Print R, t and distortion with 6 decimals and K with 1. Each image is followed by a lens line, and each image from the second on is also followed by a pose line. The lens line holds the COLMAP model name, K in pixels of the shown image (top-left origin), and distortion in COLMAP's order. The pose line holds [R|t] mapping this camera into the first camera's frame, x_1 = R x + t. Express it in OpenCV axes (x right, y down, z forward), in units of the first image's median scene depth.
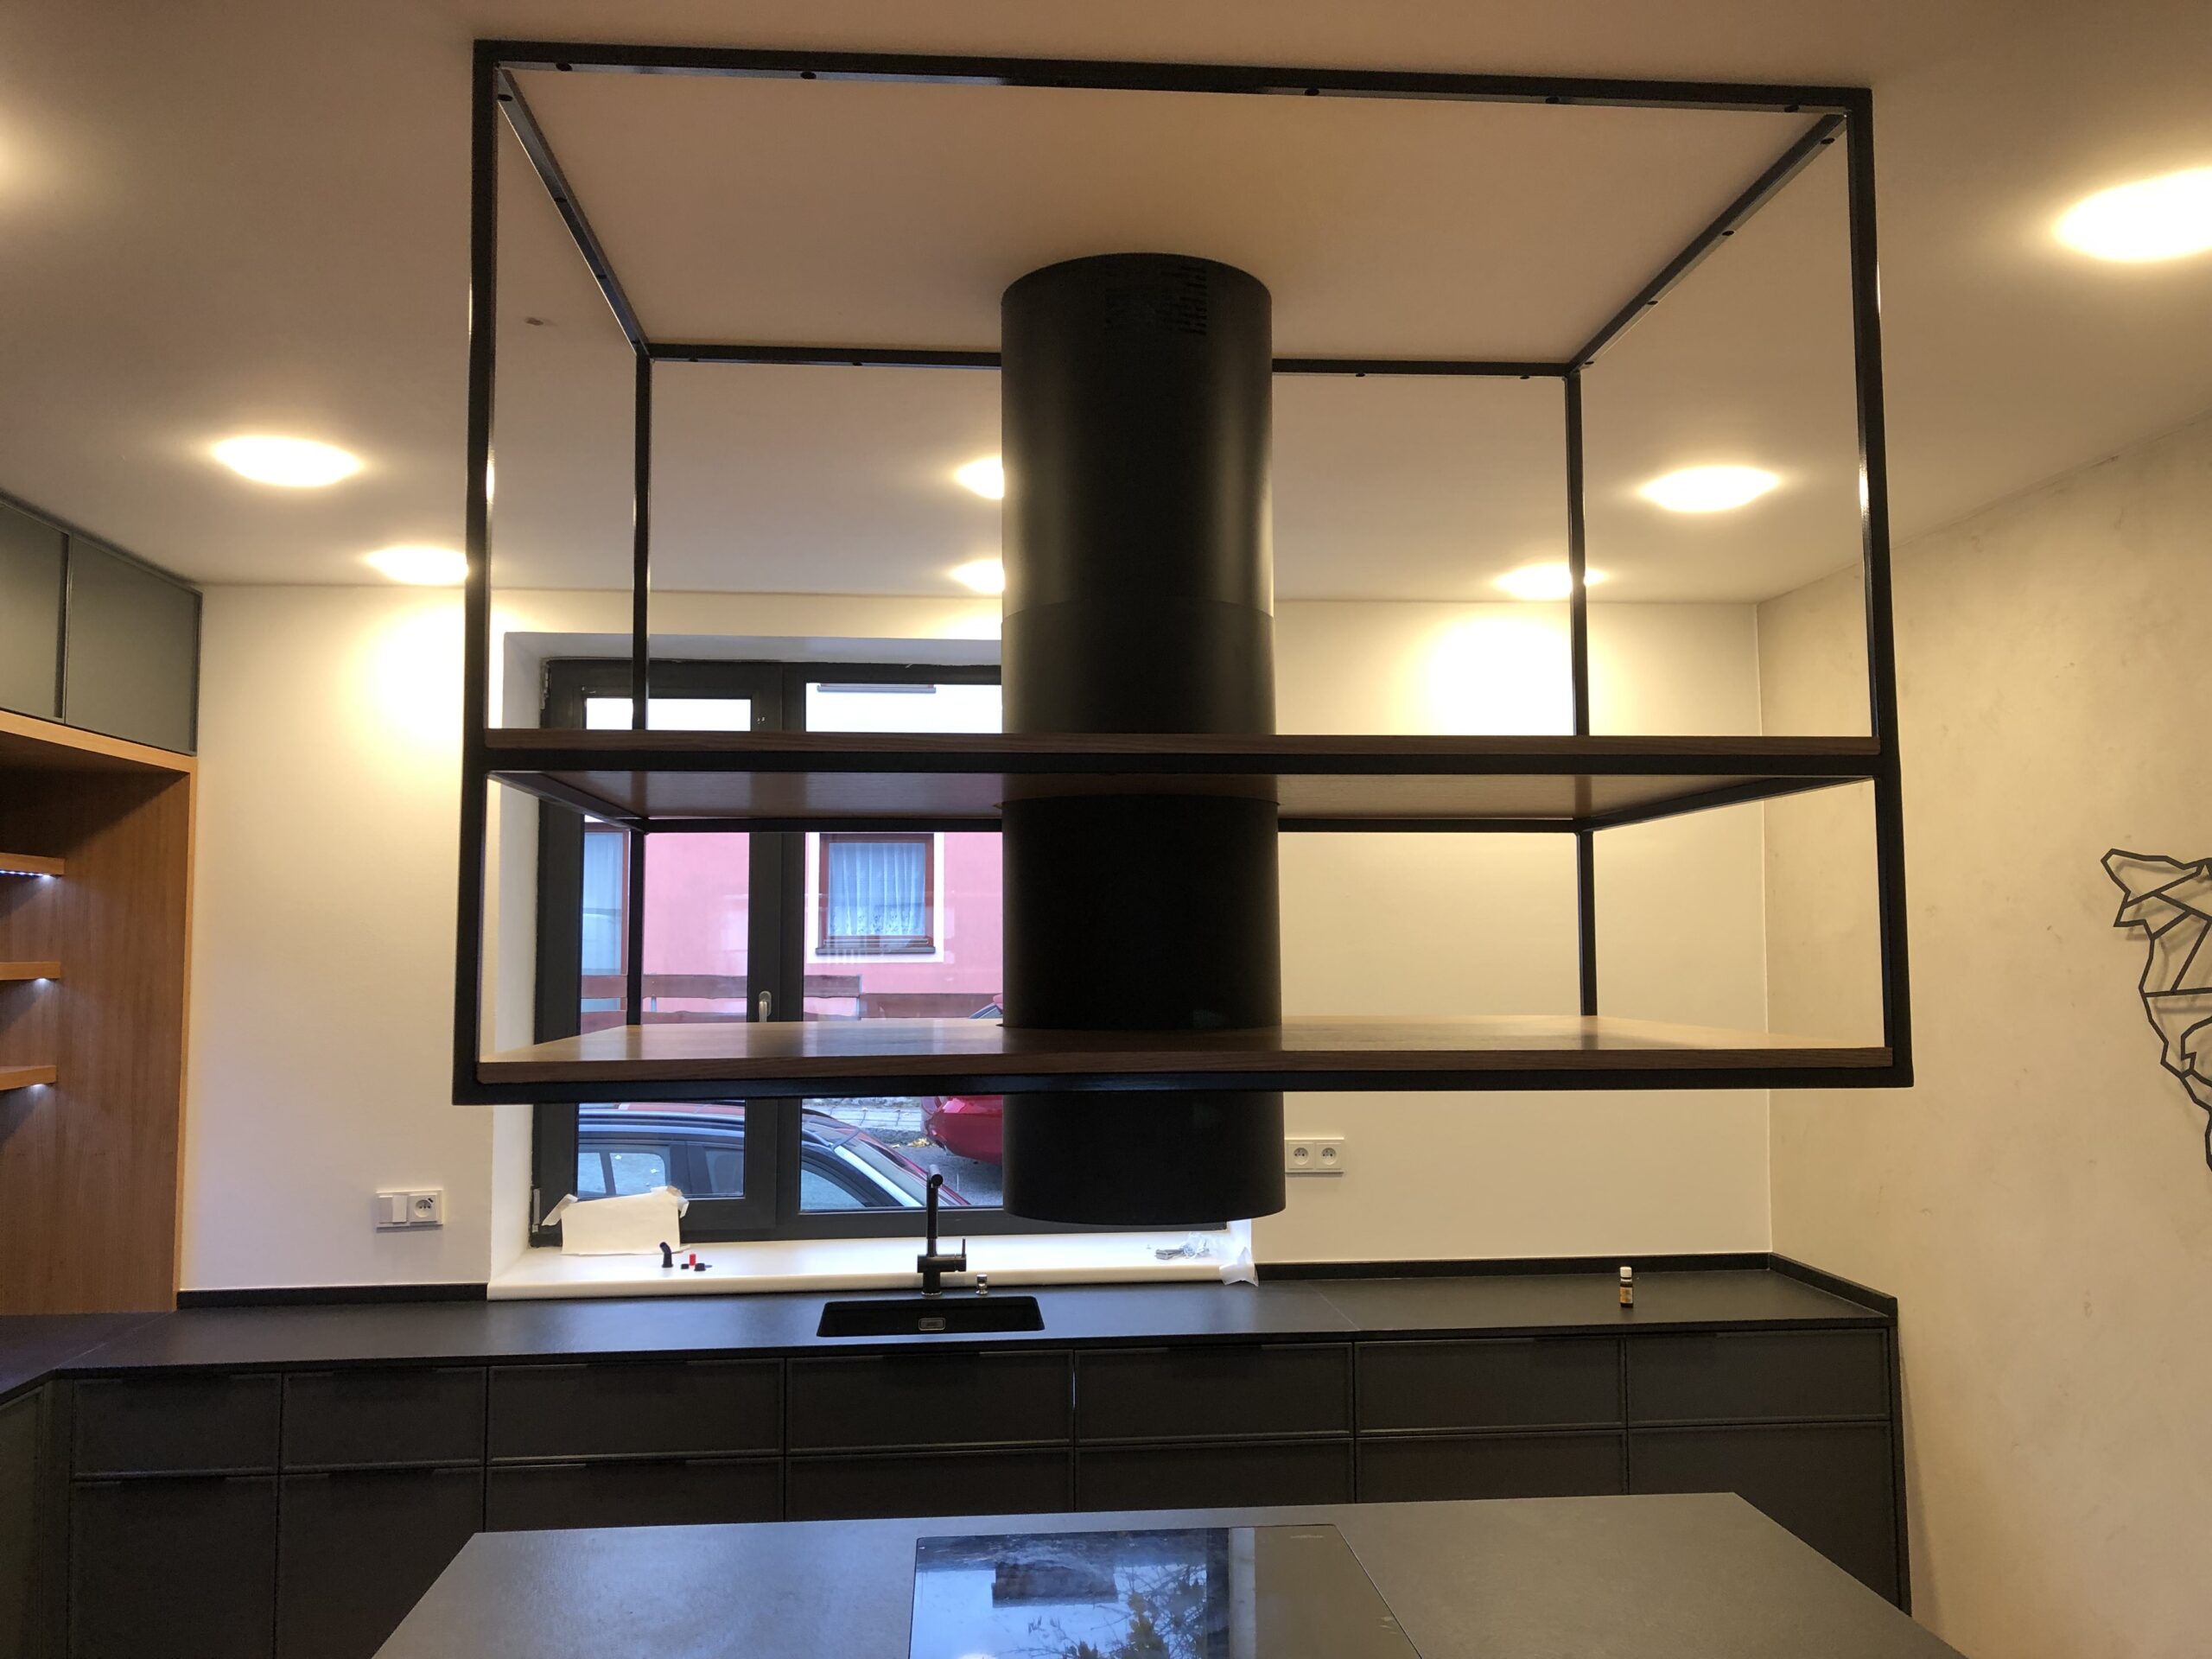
lens RADIAL K [[1815.0, 0, 1109.8], [0, 1815.0, 817.5], [0, 0, 1]] dist [0.028561, -0.027629]
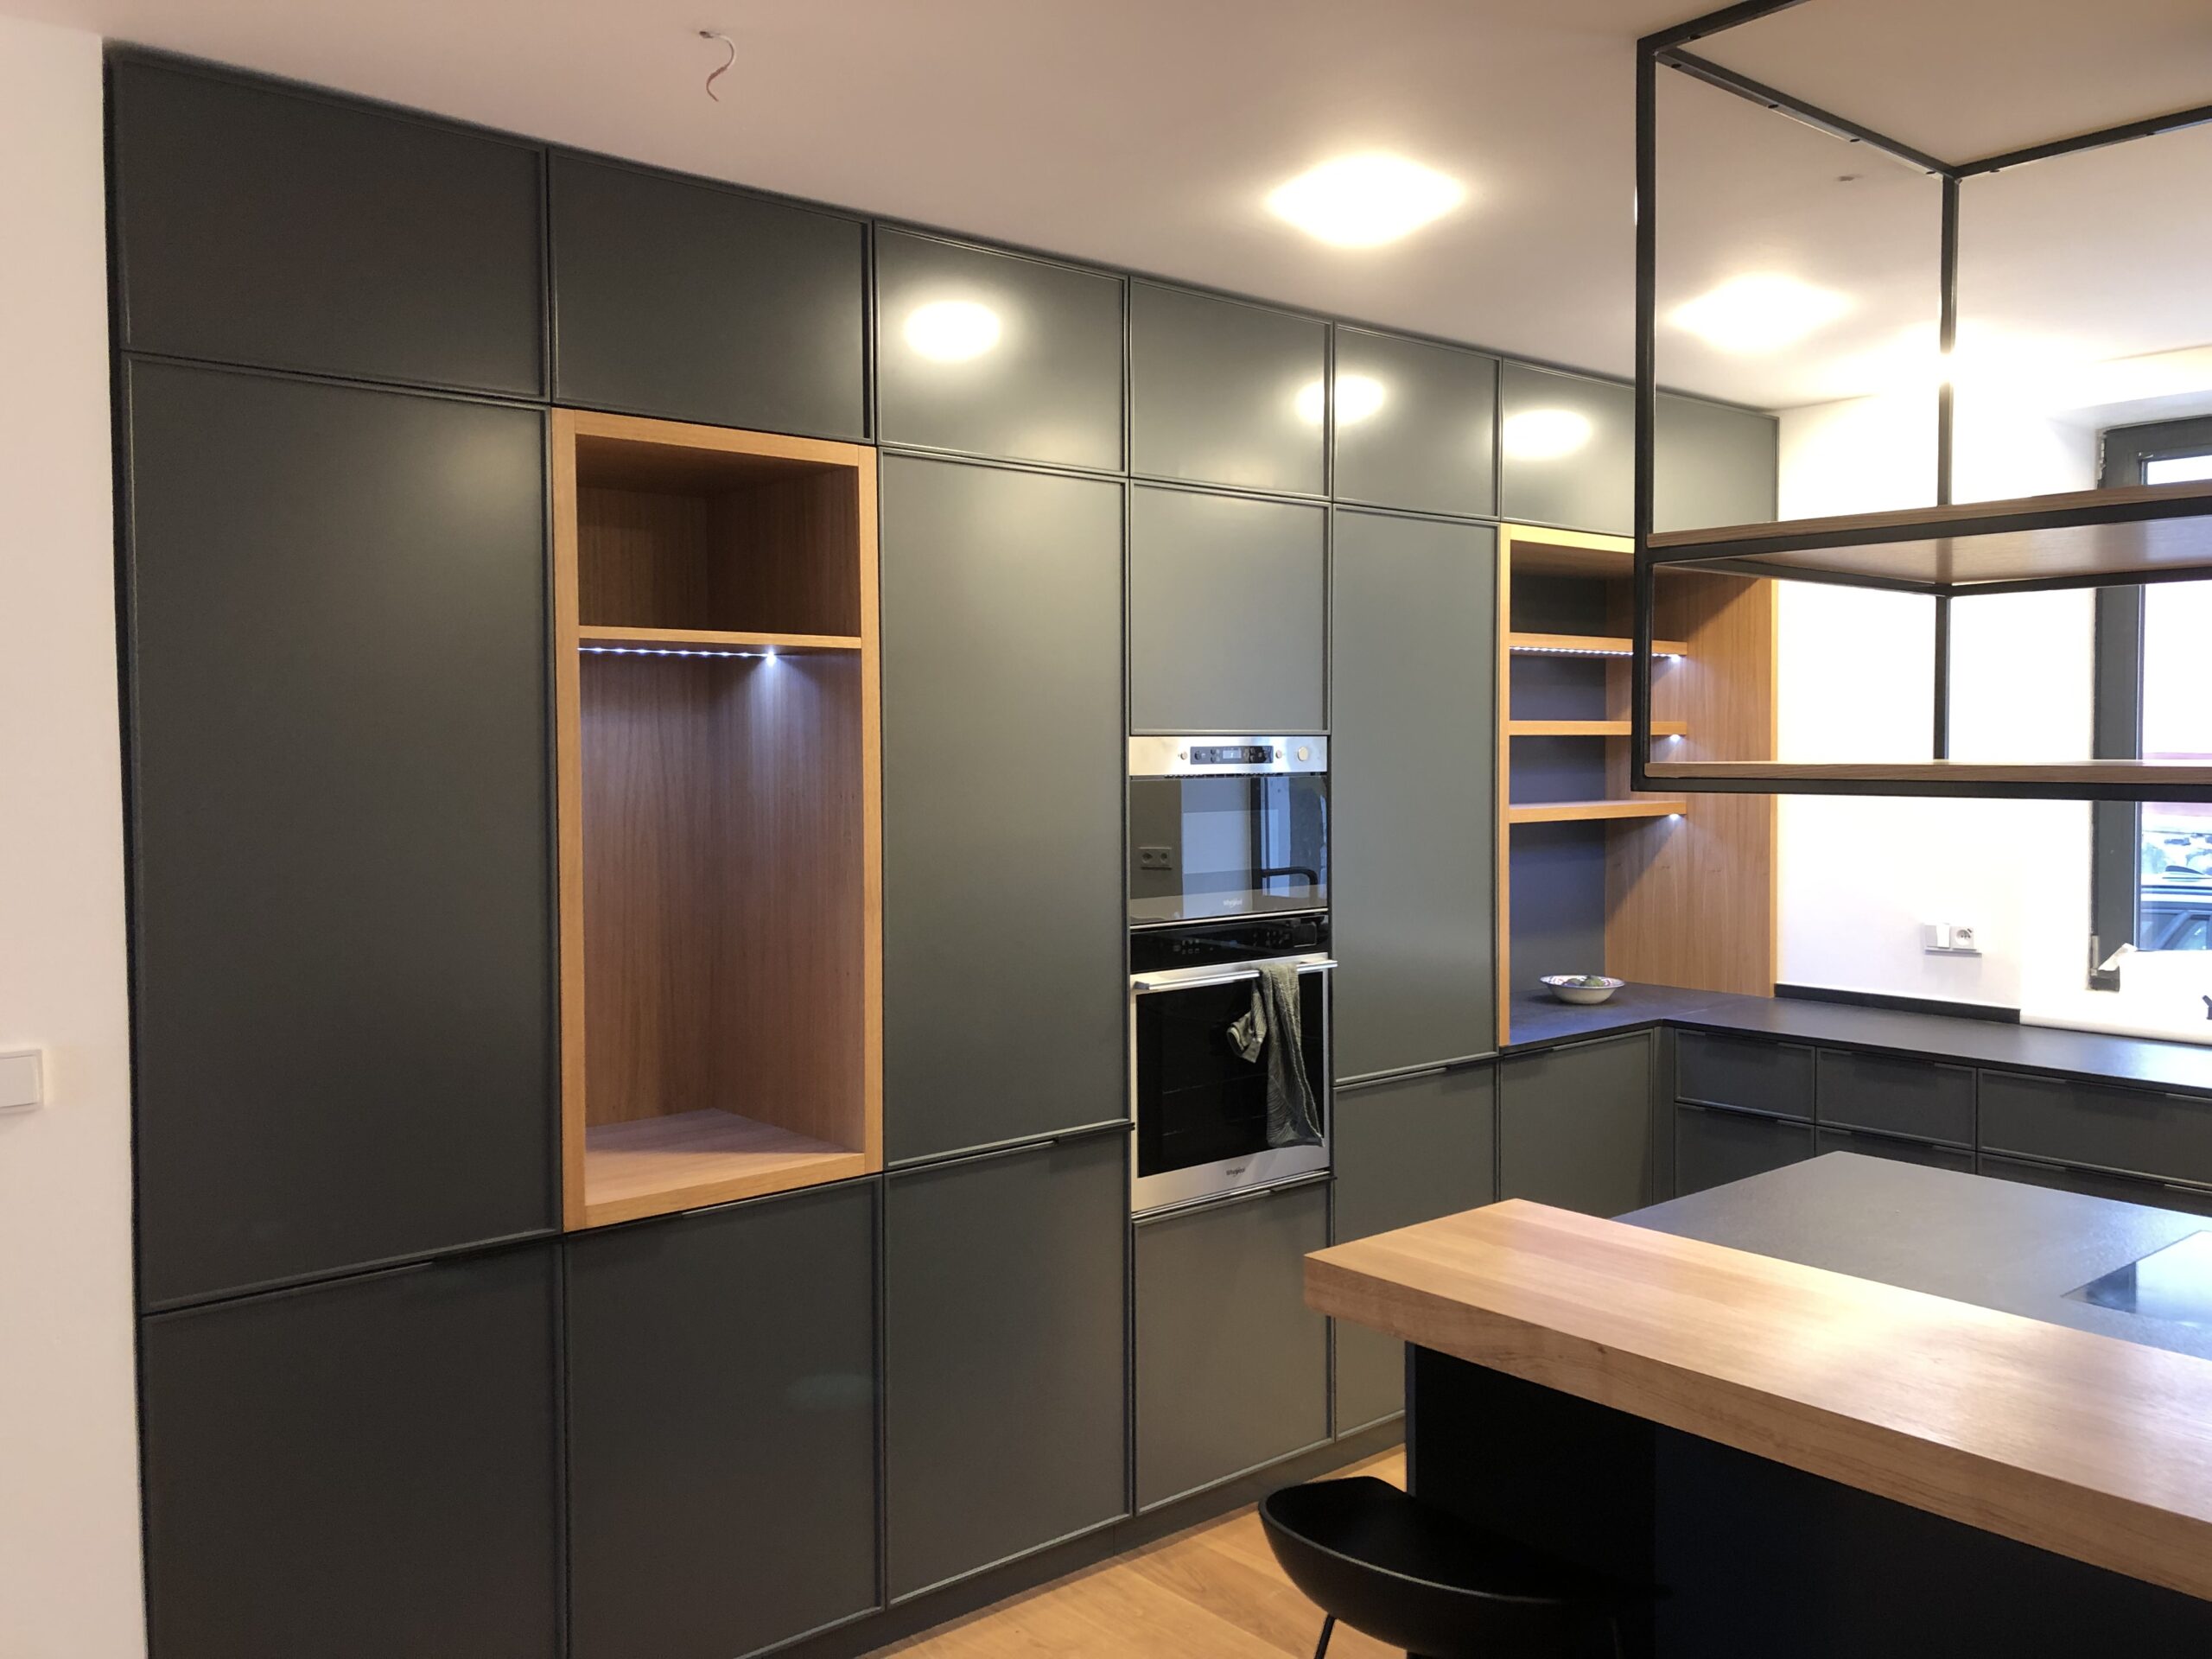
lens RADIAL K [[1815.0, 0, 1103.9], [0, 1815.0, 832.7], [0, 0, 1]] dist [0.028561, -0.027629]
pose [[0.579287, 0.043791, -0.813946, 0.239272], [0.057394, 0.993886, 0.094319, 0.011074], [0.813100, -0.101353, 0.573232, -0.085335]]
